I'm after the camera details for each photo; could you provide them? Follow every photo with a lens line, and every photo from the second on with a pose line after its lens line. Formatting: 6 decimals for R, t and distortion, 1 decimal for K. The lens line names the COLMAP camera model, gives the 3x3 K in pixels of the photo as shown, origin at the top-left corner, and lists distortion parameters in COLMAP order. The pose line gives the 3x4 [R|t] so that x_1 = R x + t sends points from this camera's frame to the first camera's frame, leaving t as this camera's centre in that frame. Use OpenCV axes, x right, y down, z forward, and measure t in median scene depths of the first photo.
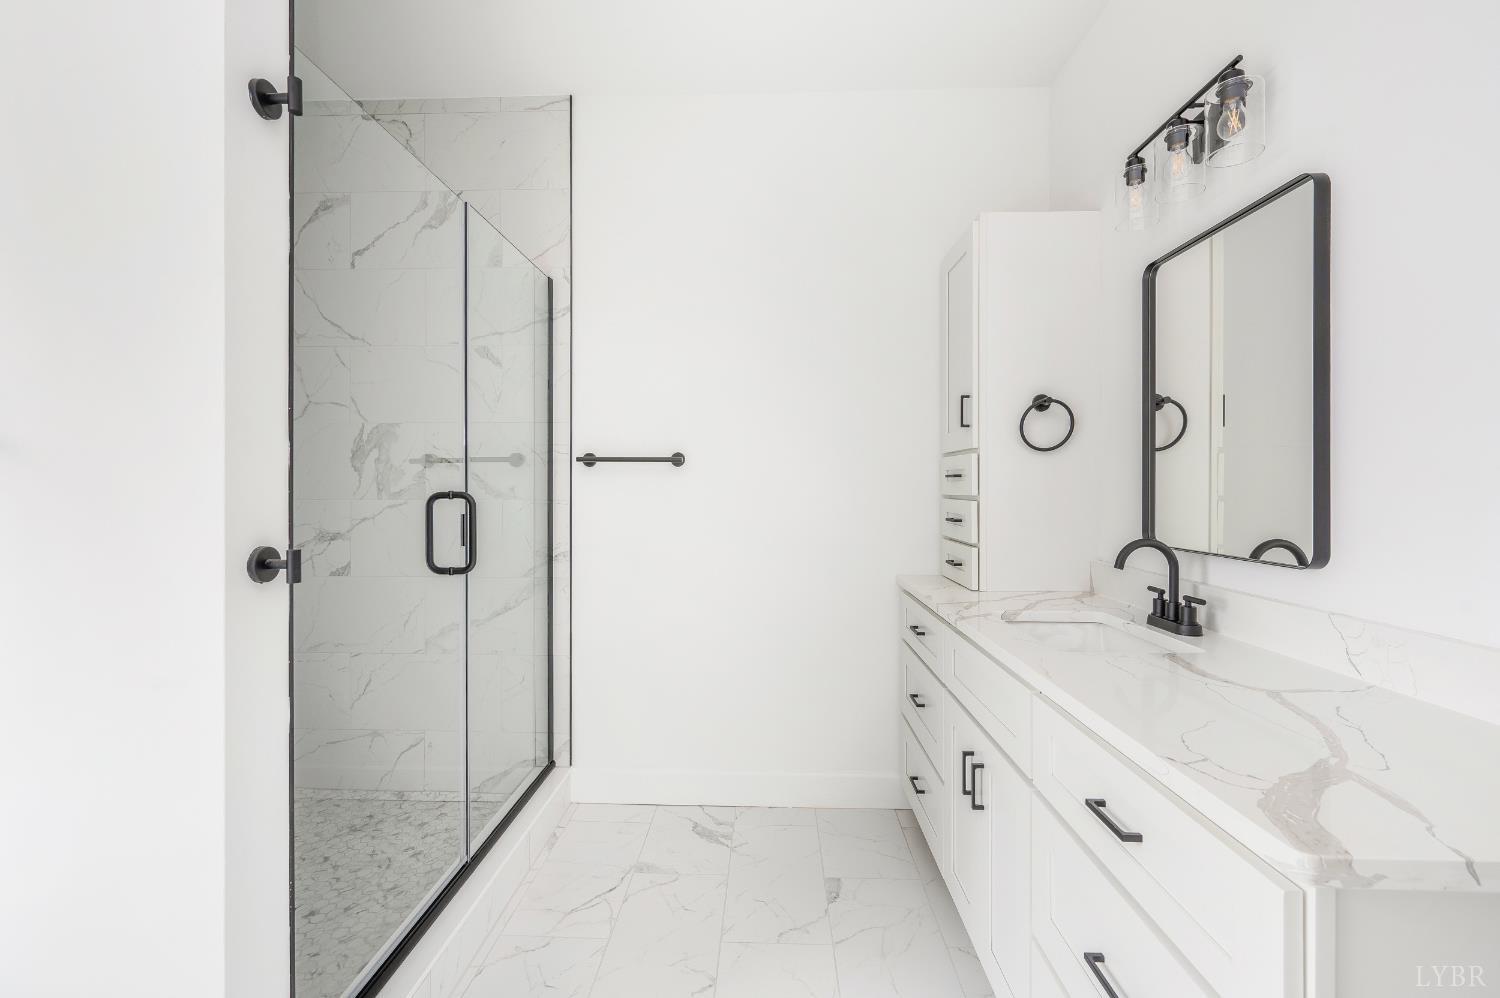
lens RADIAL K [[643.7, 0, 746.6], [0, 643.7, 487.3], [0, 0, 1]] dist [-0.000429, -0.000024]
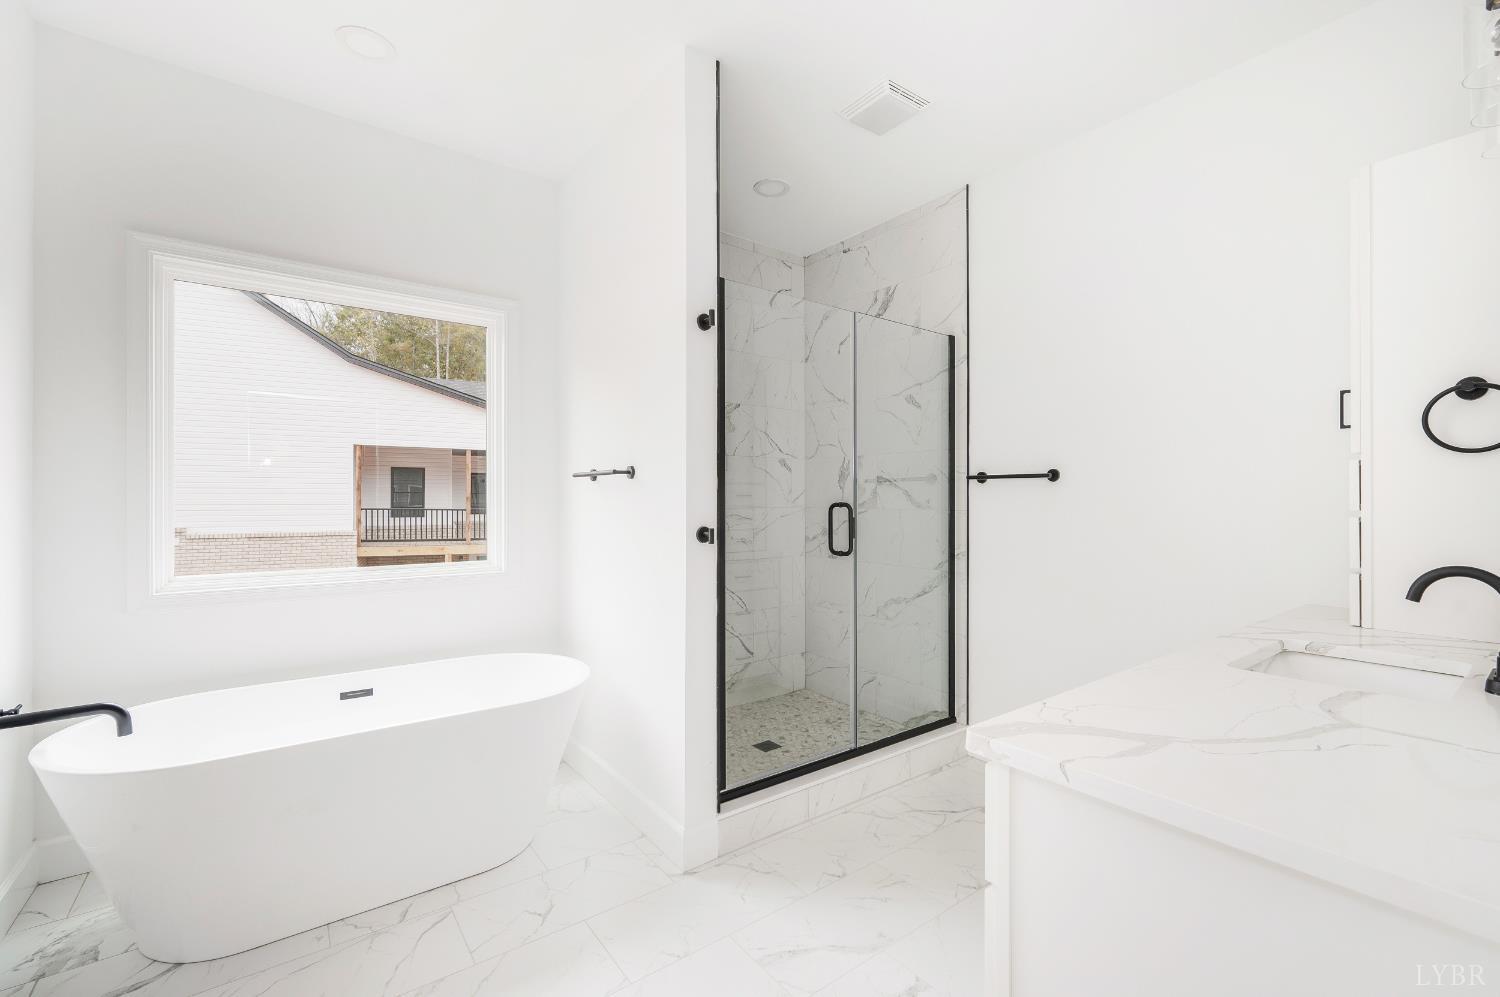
lens RADIAL K [[631.0, 0, 750.0], [0, 631.0, 498.5], [0, 0, 1]] dist [-0.000075, 0.000099]
pose [[0.634049, -0.000689, -0.773292, 0.402822], [-0.001714, 0.999996, -0.002297, 0.000358], [0.773291, 0.002782, 0.634046, -0.095216]]
